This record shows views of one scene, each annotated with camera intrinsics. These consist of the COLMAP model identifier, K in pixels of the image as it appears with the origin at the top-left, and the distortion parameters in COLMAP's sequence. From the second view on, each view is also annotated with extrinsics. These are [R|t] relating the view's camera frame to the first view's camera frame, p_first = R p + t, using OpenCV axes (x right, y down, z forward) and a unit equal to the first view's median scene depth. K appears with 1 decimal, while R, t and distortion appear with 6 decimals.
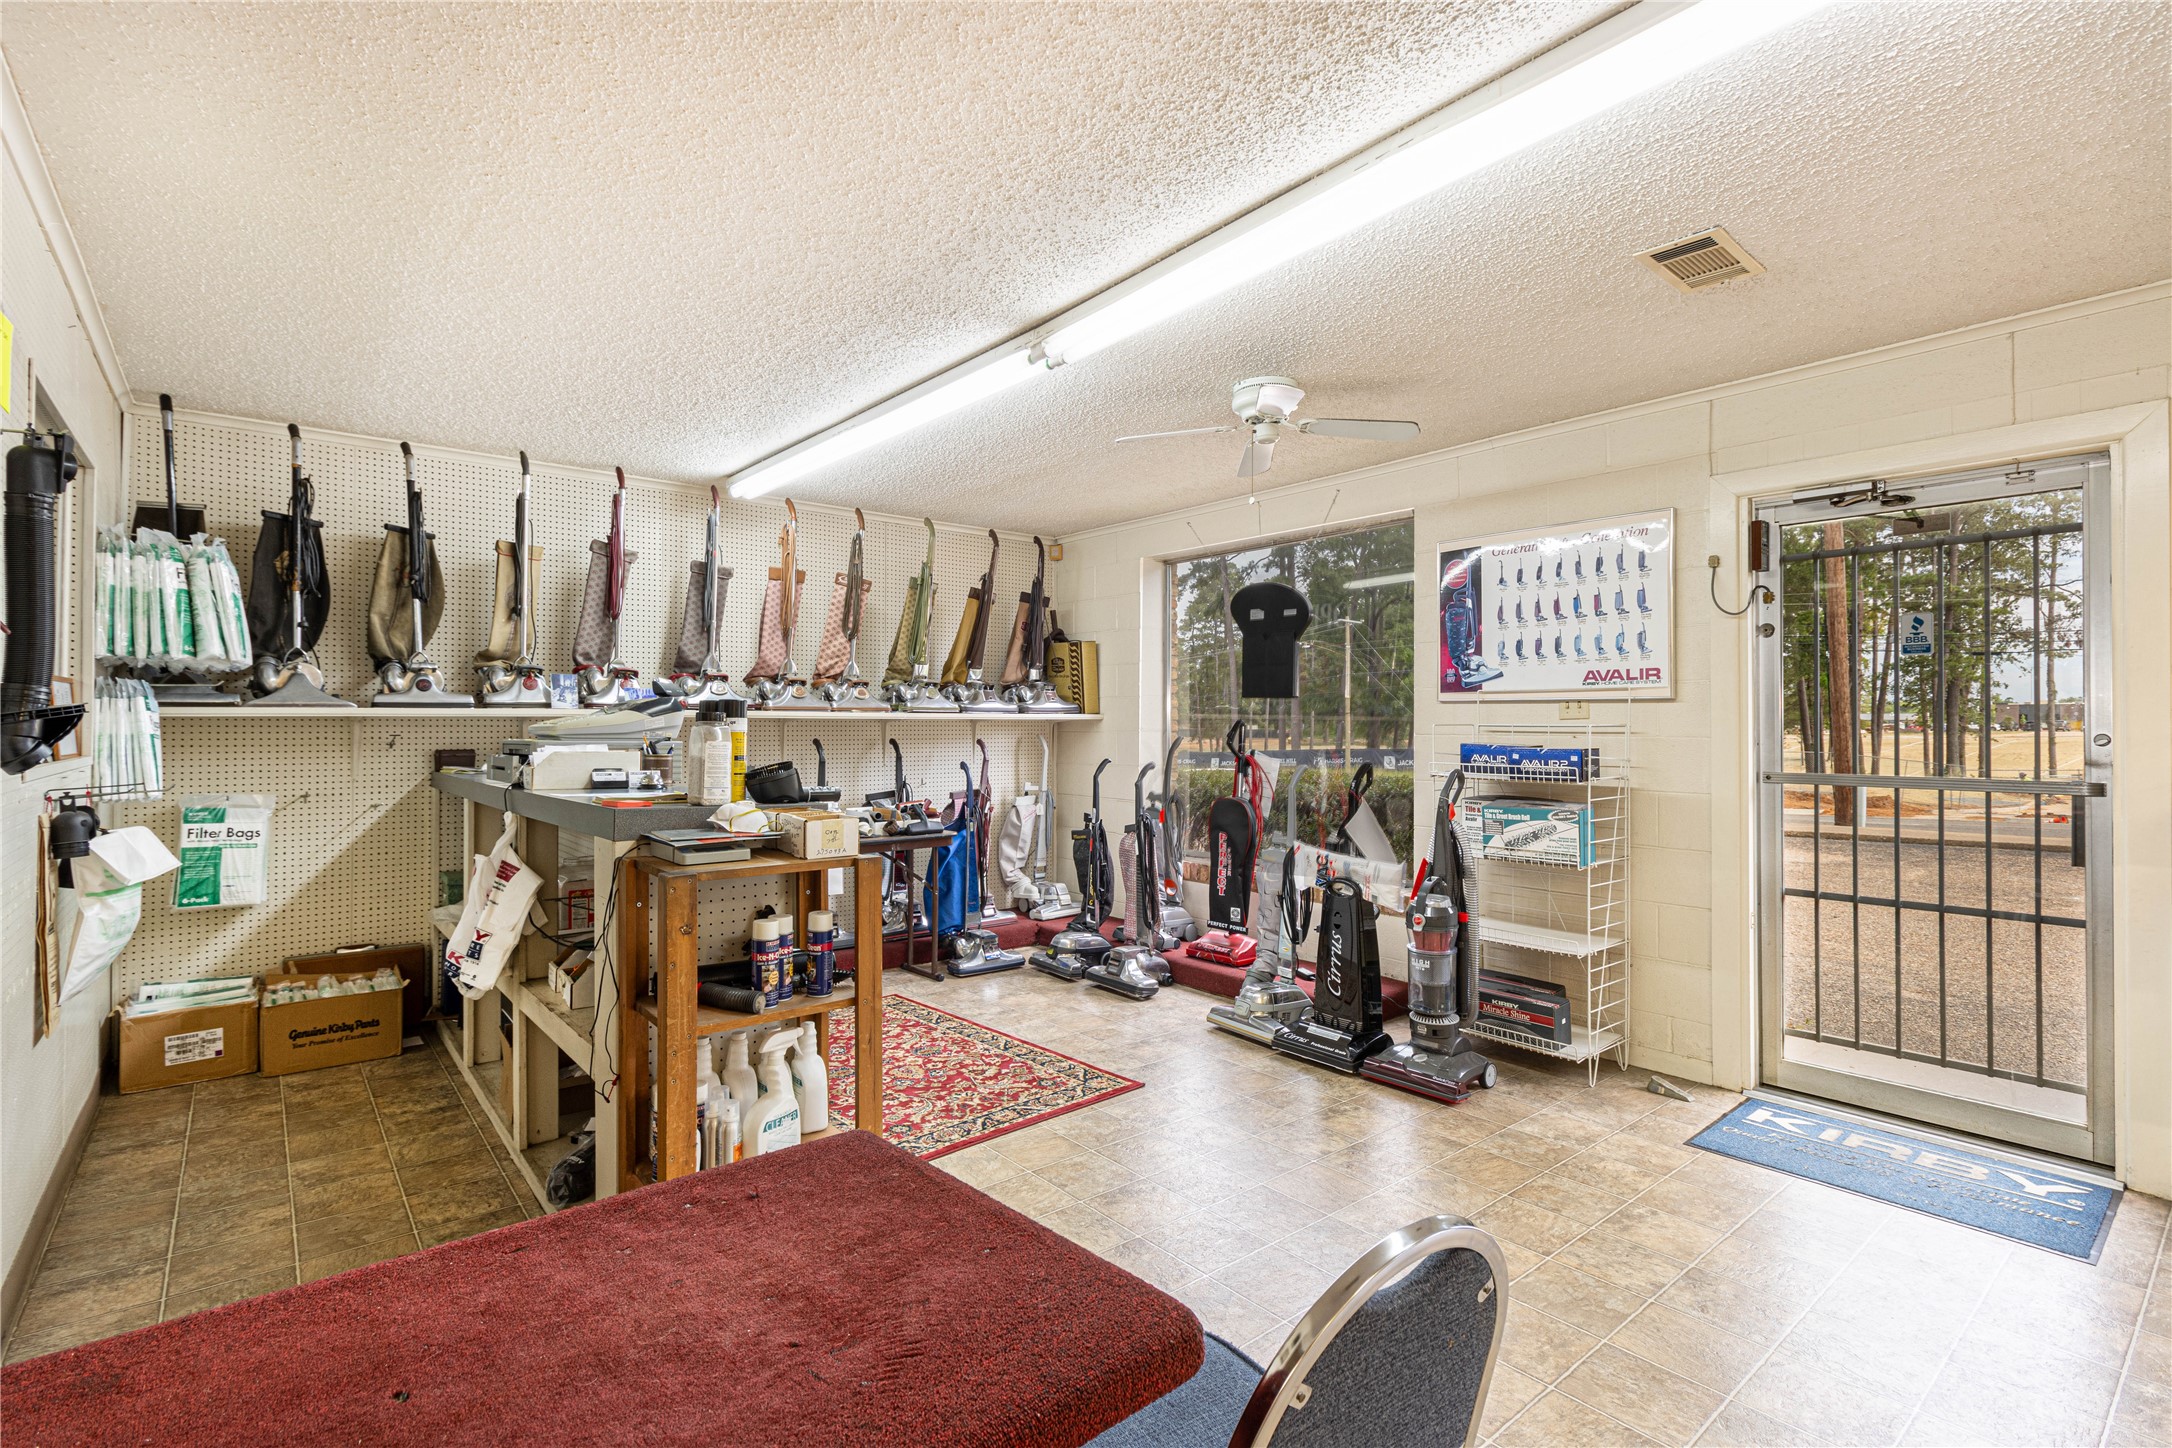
lens RADIAL K [[1008.1, 0, 1078.9], [0, 1008.1, 713.2], [0, 0, 1]] dist [0.002891, 0.000626]
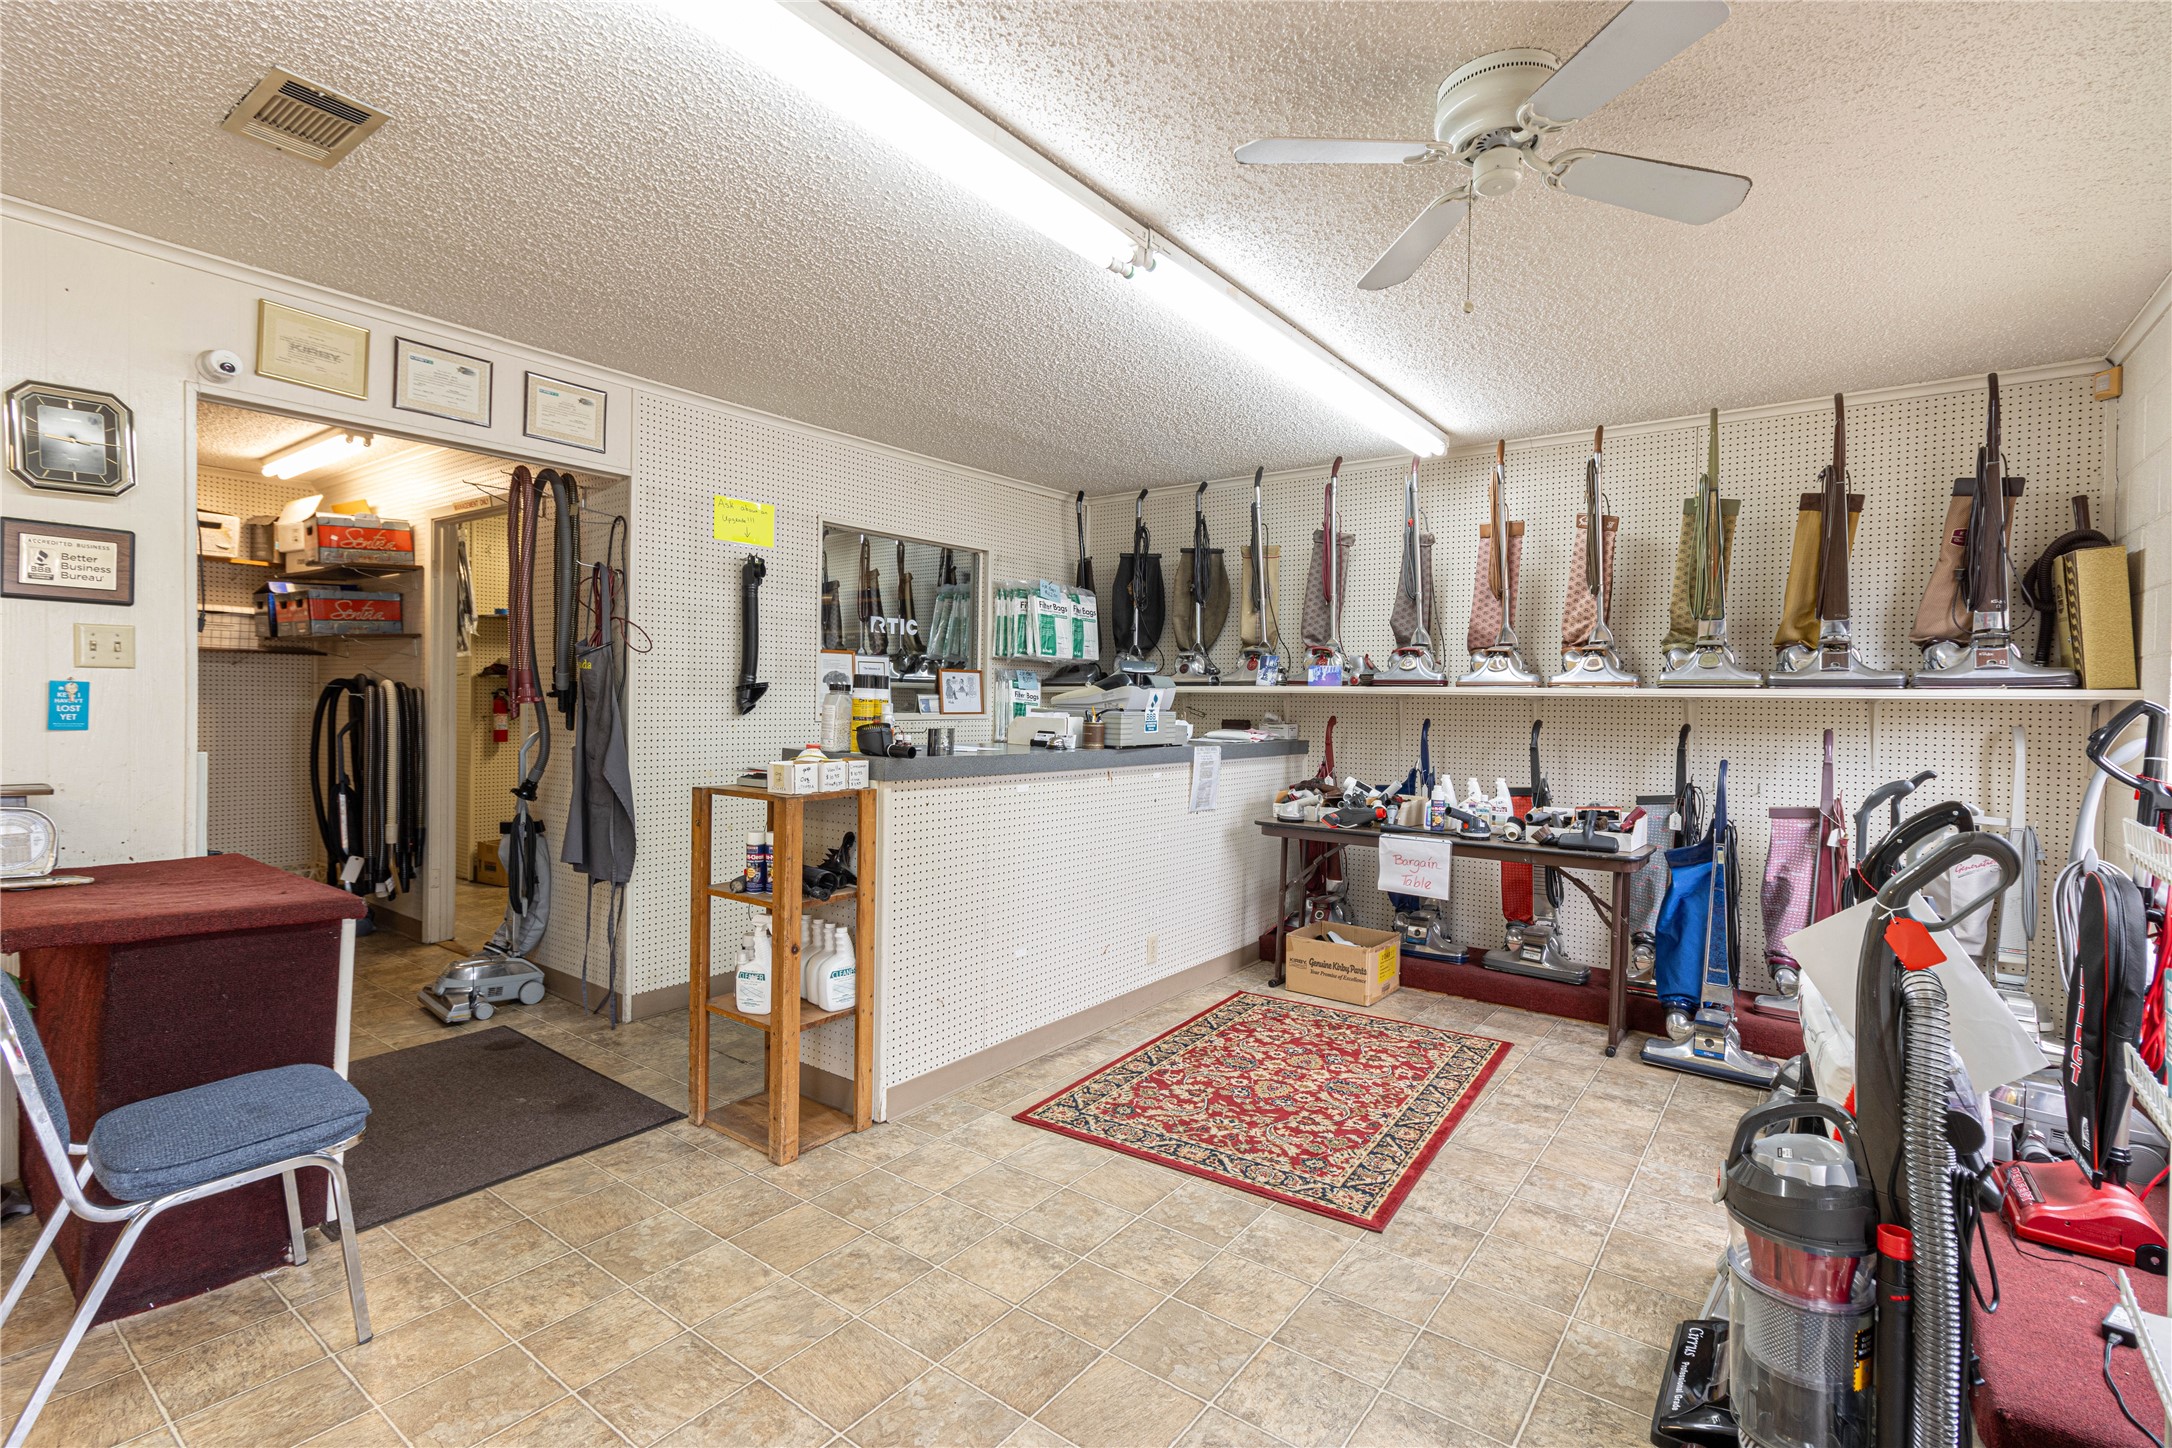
lens RADIAL K [[1008.1, 0, 1078.8], [0, 1008.1, 716.4], [0, 0, 1]] dist [0.002891, 0.000626]
pose [[0.238264, 0.022666, -0.970936, 0.623412], [-0.002204, 0.999738, 0.022797, 0.004912], [0.971198, -0.003292, 0.238251, 0.594858]]
